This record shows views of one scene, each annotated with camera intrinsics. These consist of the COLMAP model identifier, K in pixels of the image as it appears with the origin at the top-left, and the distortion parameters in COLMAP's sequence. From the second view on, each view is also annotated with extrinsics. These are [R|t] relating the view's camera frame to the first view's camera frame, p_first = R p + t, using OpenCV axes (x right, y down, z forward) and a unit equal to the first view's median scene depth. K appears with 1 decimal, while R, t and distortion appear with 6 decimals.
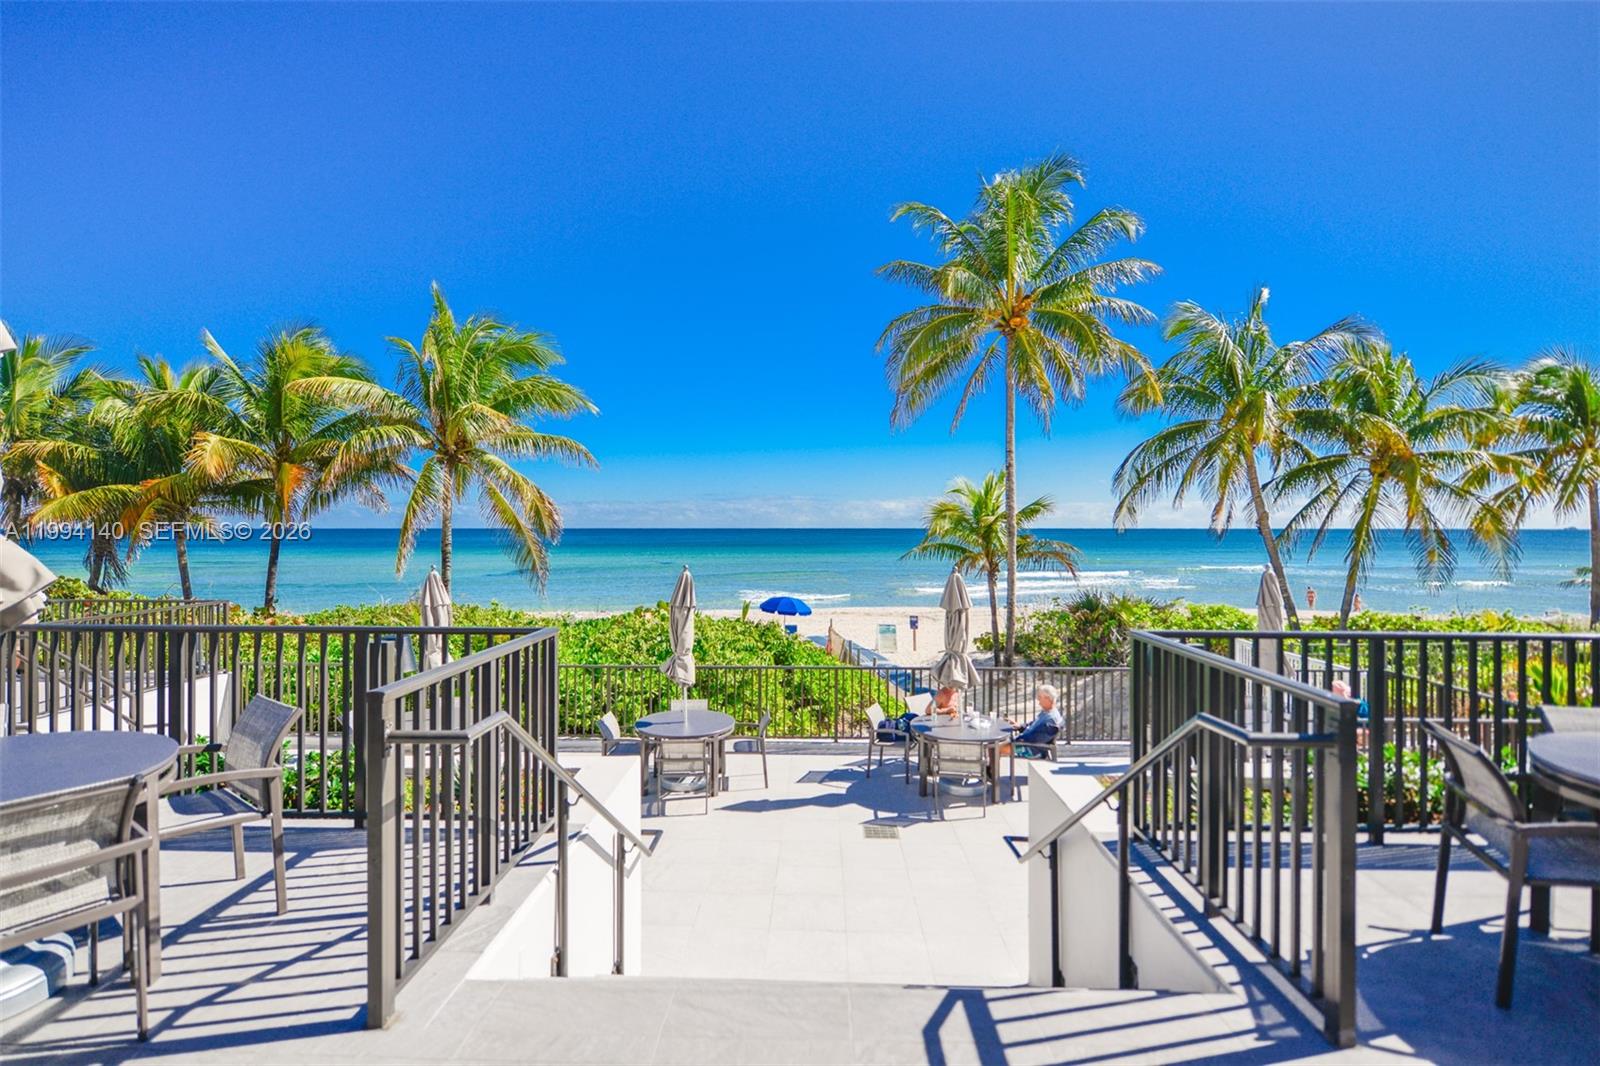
lens RADIAL K [[784.4, 0, 800.0], [0, 784.4, 533.0], [0, 0, 1]] dist [-0.017670, -0.000518]
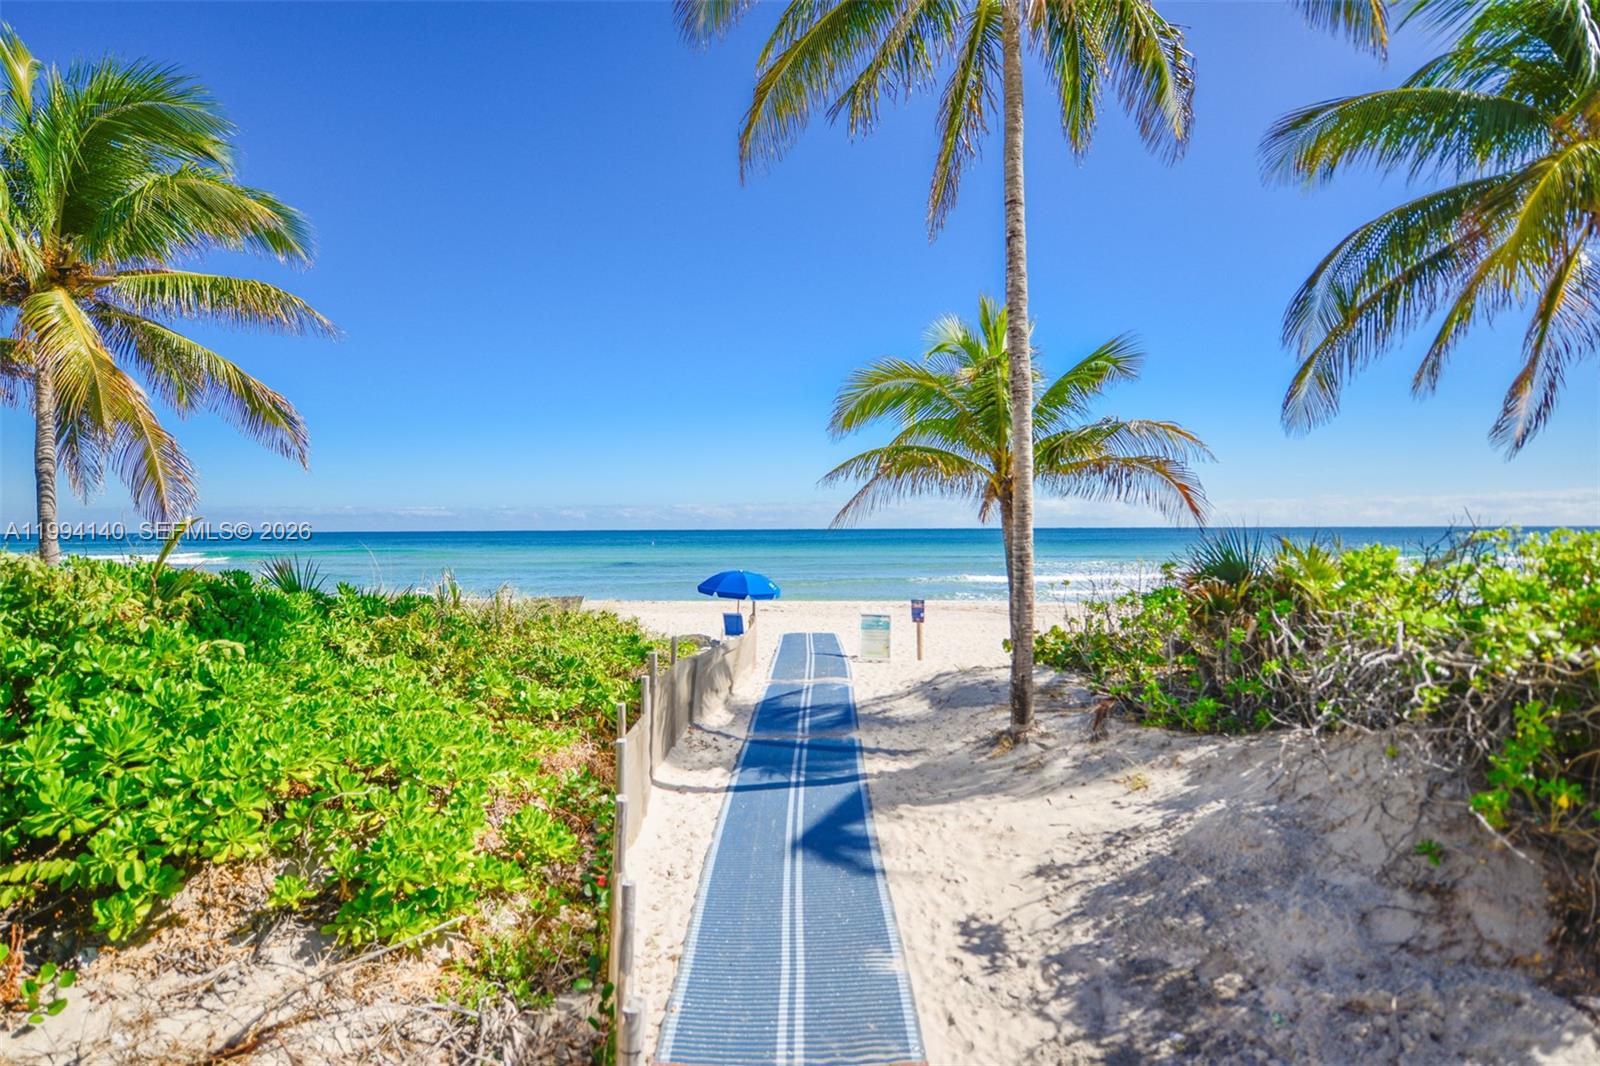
lens RADIAL K [[784.4, 0, 800.0], [0, 784.4, 533.0], [0, 0, 1]] dist [-0.017670, -0.000518]
pose [[0.980373, -0.007174, -0.197021, 0.200346], [0.007020, 0.999974, -0.001482, 0.064544], [0.197027, 0.000070, 0.980398, 0.473209]]
